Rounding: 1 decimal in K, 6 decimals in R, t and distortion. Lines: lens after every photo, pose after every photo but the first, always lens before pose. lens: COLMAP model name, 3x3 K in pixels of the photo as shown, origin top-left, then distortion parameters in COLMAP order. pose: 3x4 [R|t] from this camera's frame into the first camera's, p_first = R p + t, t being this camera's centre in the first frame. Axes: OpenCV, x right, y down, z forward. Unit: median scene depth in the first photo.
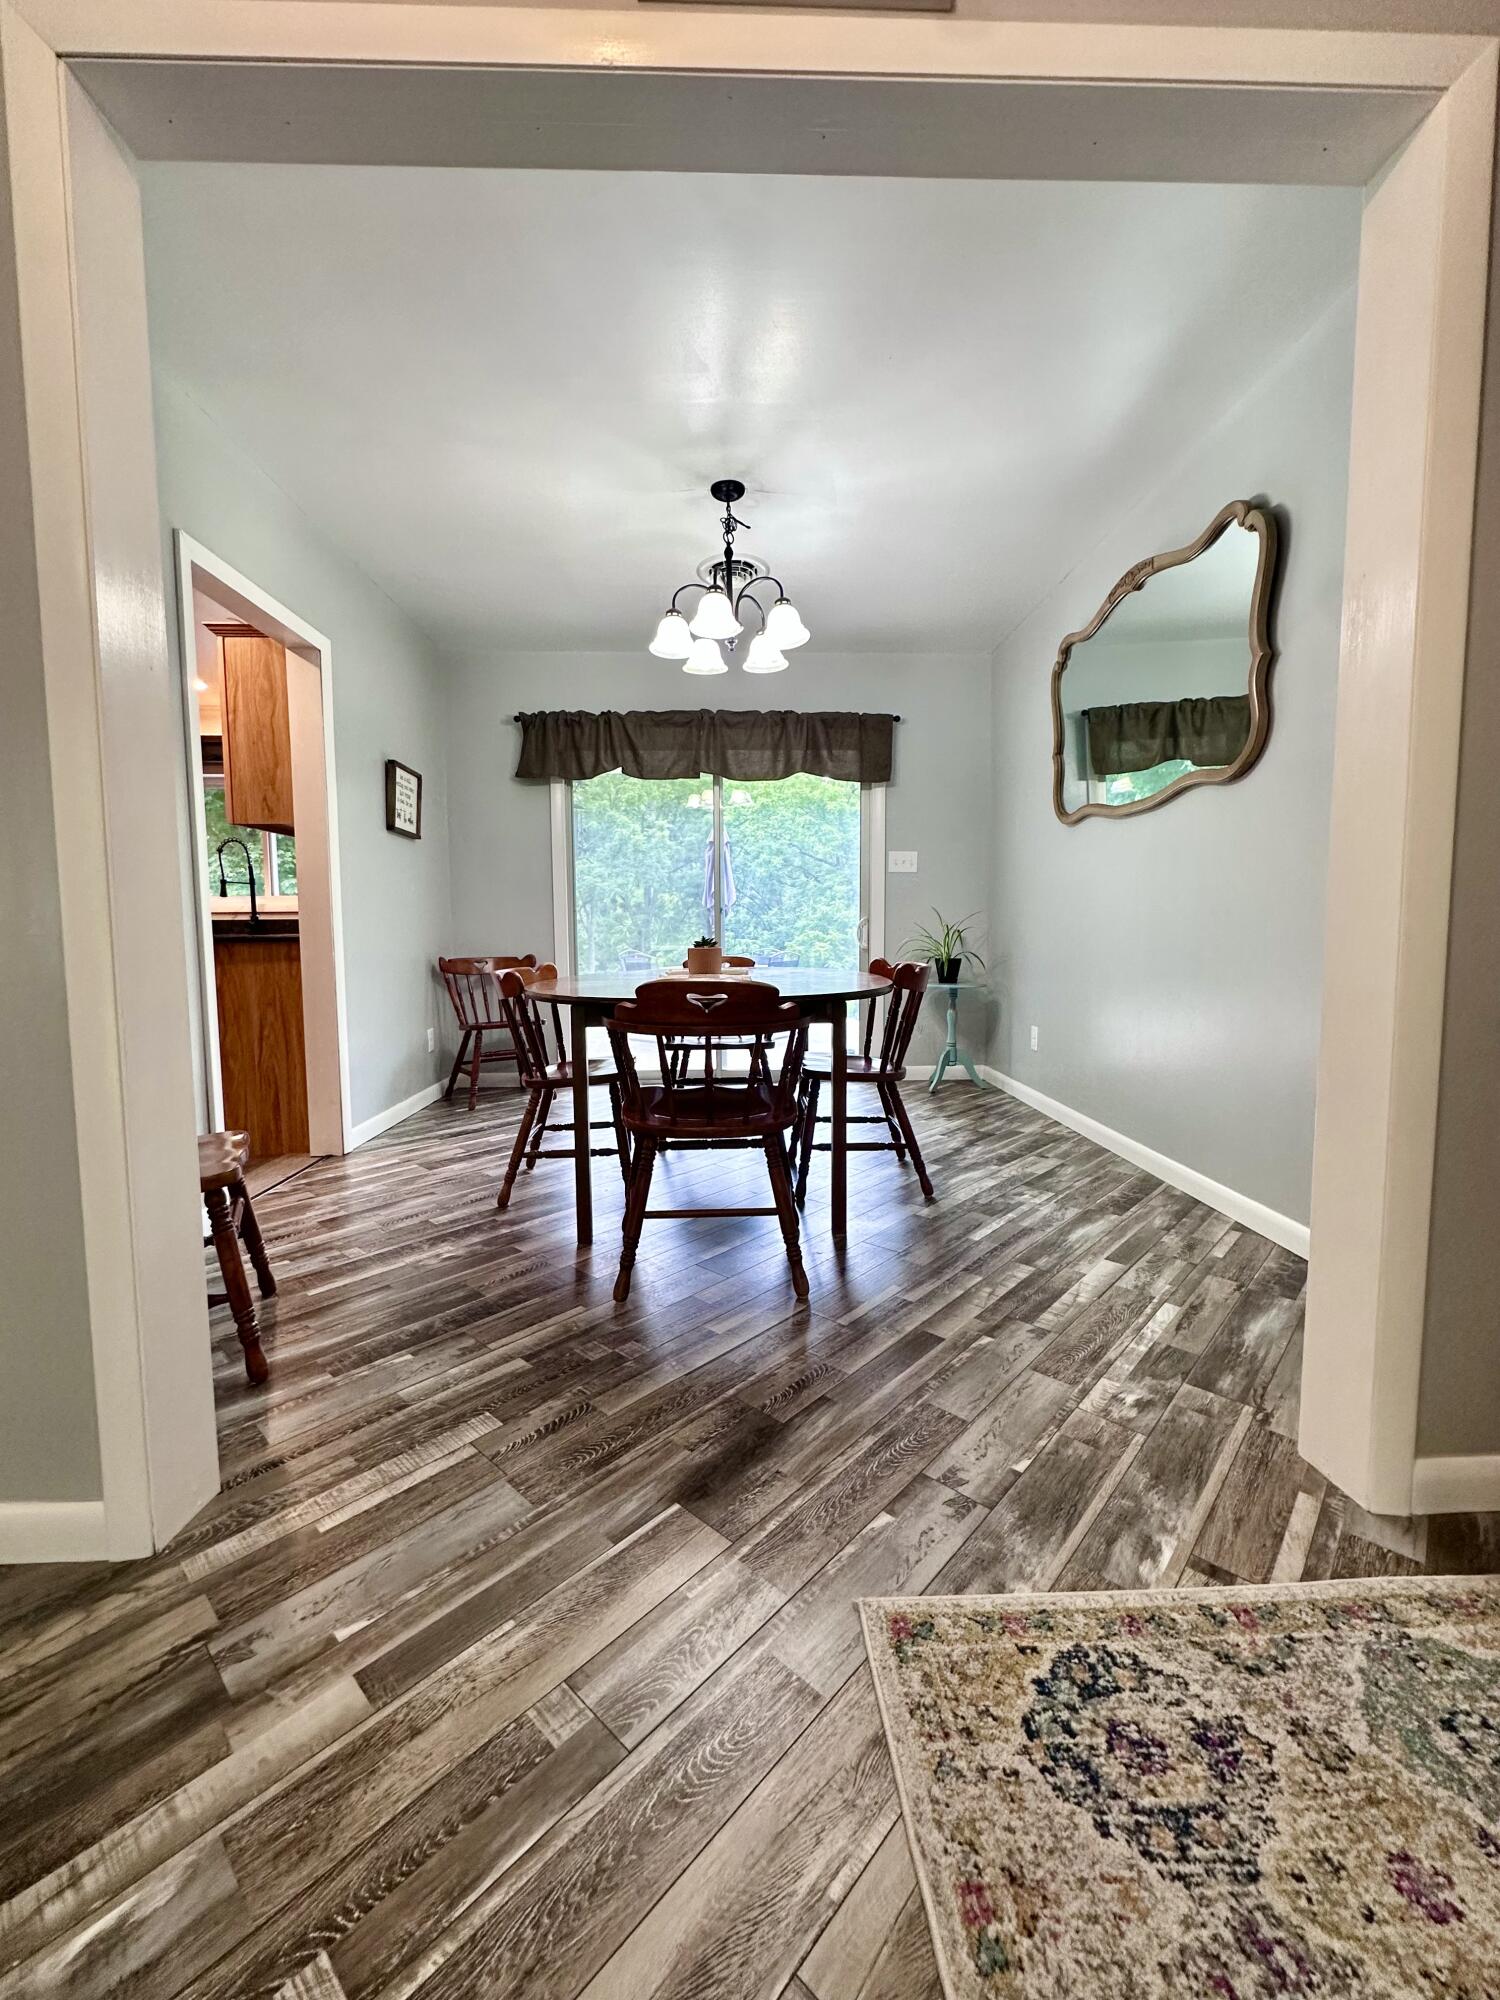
lens RADIAL K [[801.8, 0, 750.0], [0, 801.8, 1000.0], [0, 0, 1]] dist [-0.001261, -0.000259]
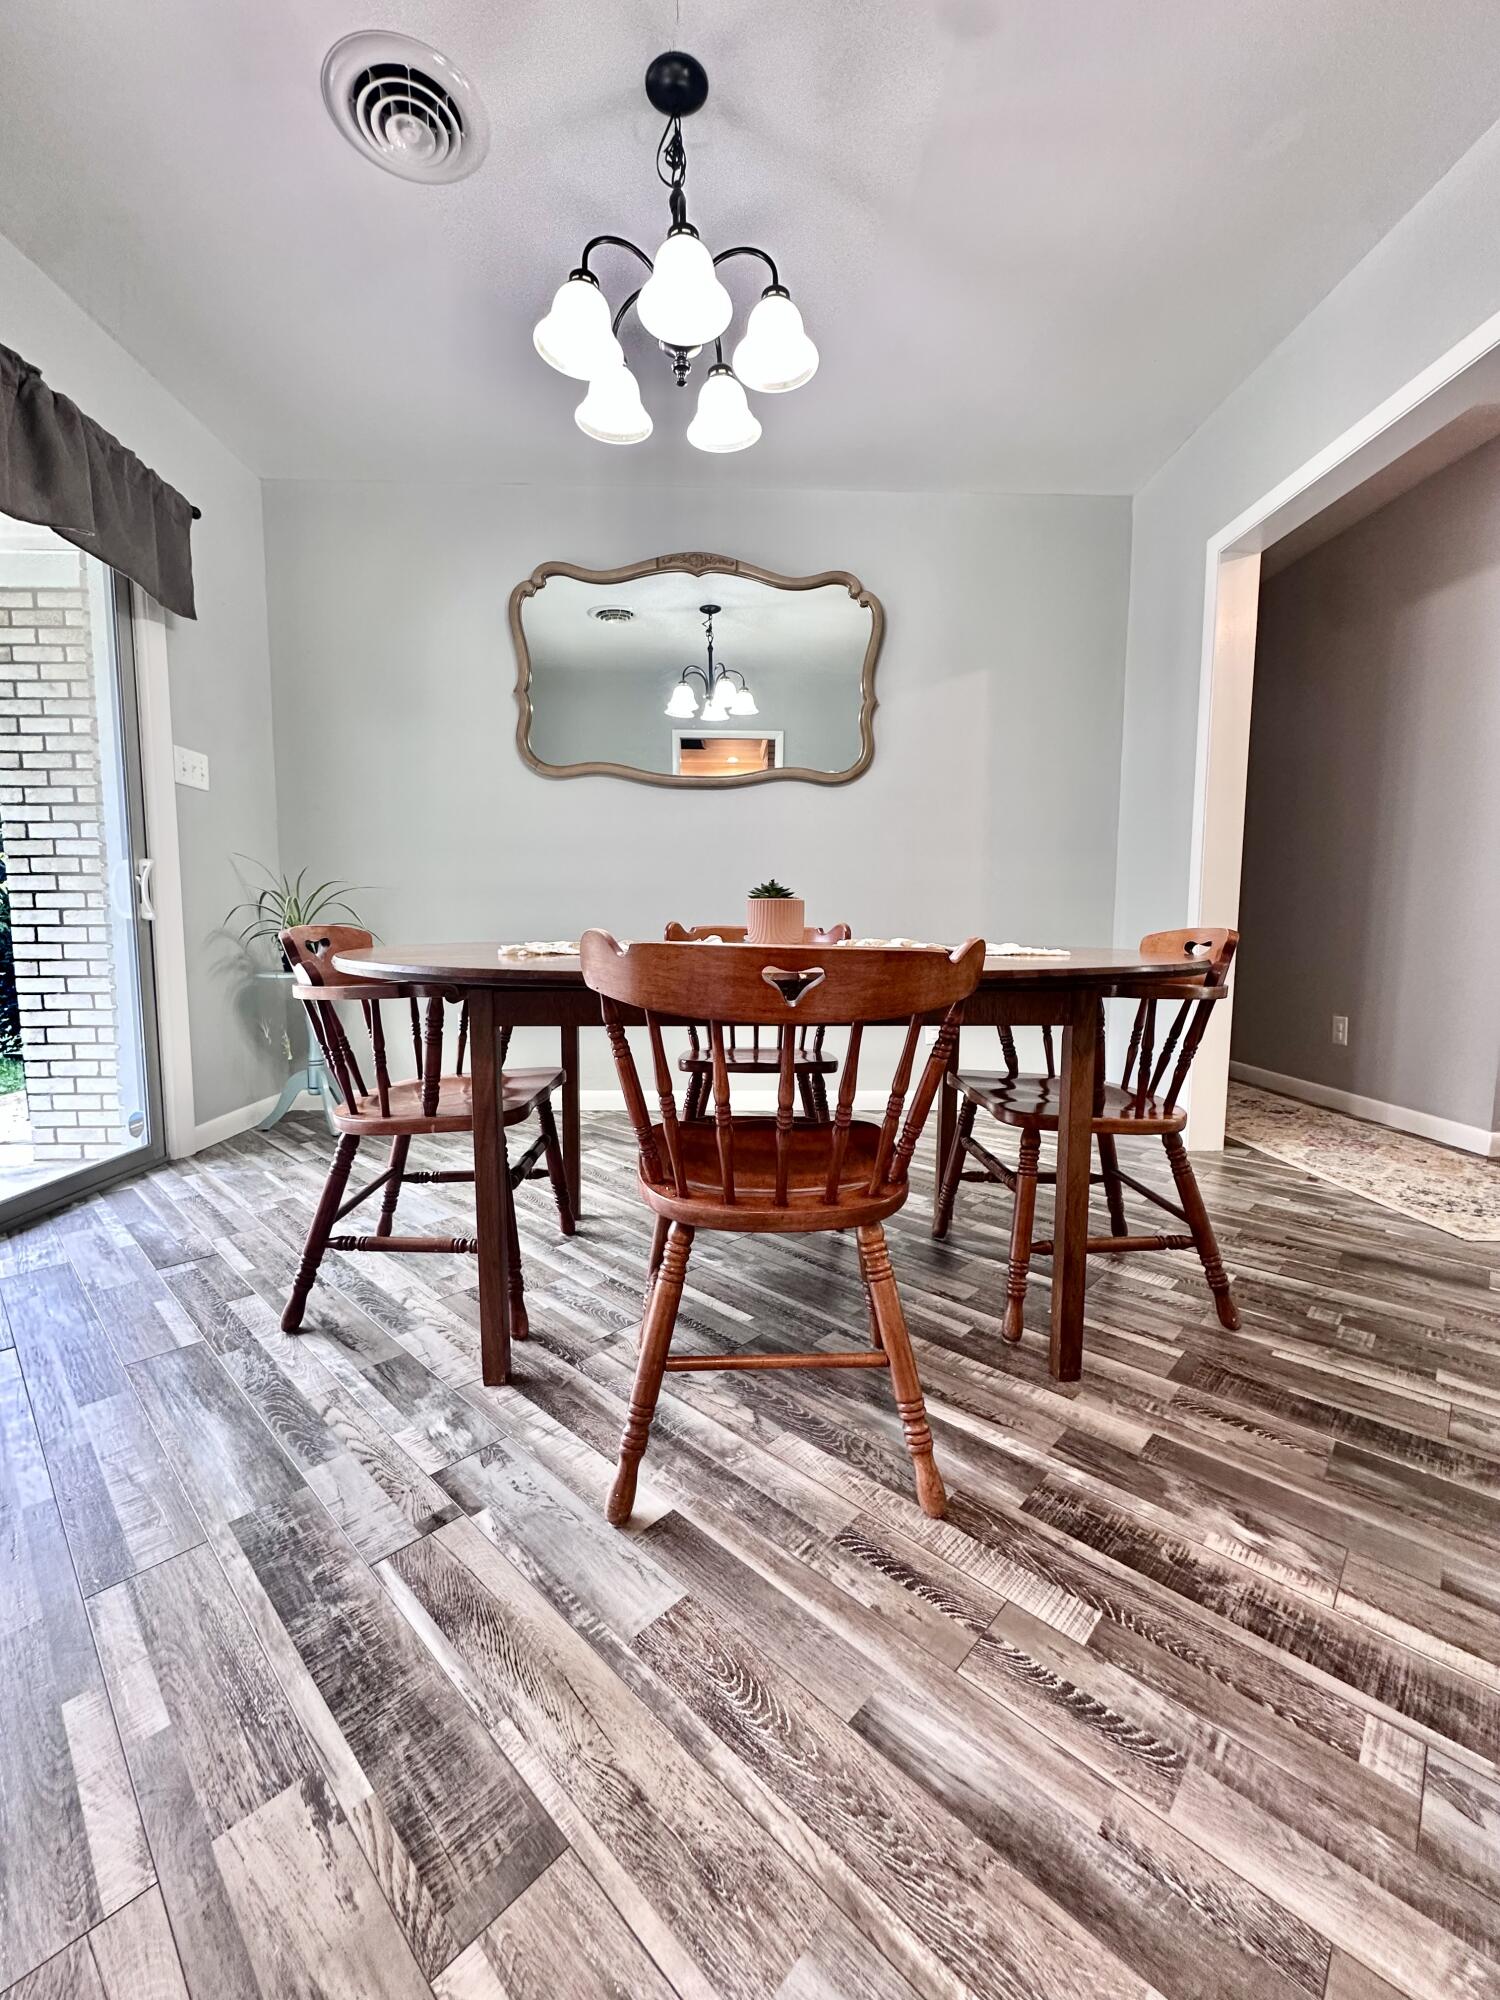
lens RADIAL K [[801.8, 0, 750.0], [0, 801.8, 1000.0], [0, 0, 1]] dist [-0.001261, -0.000259]
pose [[-0.003776, -0.082244, 0.996605, -0.794763], [0.071494, 0.994040, 0.082304, -0.044593], [-0.997434, 0.071562, 0.002126, 1.235863]]
